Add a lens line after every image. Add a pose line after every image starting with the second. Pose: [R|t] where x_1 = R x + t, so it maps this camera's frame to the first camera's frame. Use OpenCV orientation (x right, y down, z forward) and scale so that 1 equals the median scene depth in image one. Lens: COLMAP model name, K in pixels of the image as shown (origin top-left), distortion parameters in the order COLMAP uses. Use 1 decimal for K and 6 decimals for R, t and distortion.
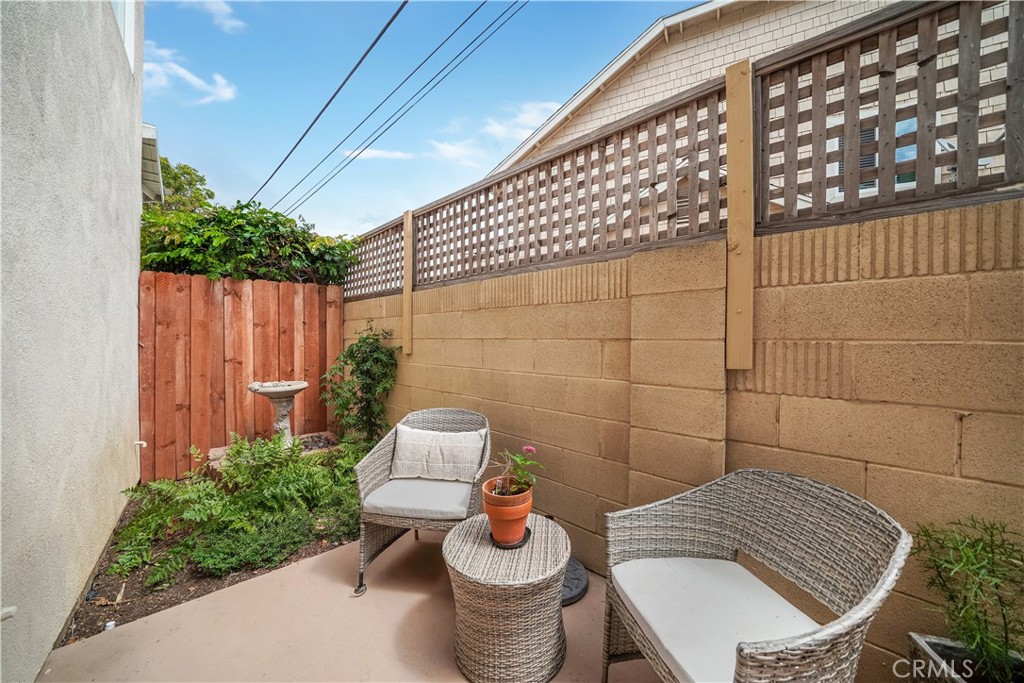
lens RADIAL K [[365.0, 0, 522.4], [0, 365.0, 337.5], [0, 0, 1]] dist [-0.000148, -0.000029]
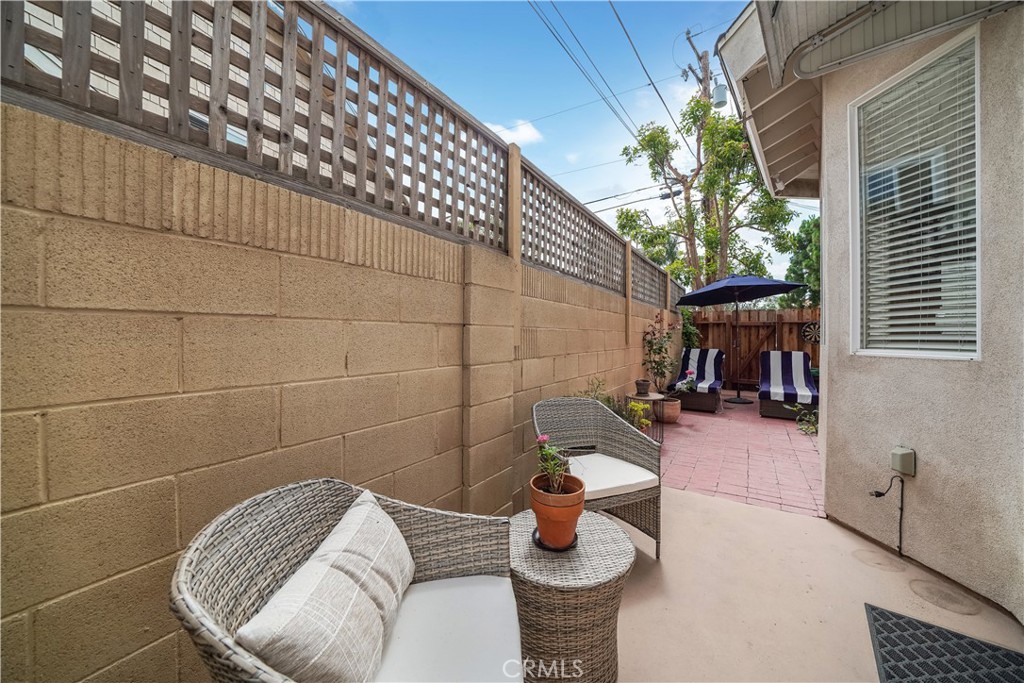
lens RADIAL K [[365.0, 0, 522.4], [0, 365.0, 337.5], [0, 0, 1]] dist [-0.000148, -0.000029]
pose [[-0.163787, 0.000670, 0.986495, -0.664689], [0.004162, 0.999991, 0.000012, 0.037596], [-0.986487, 0.004108, -0.163788, 0.884608]]
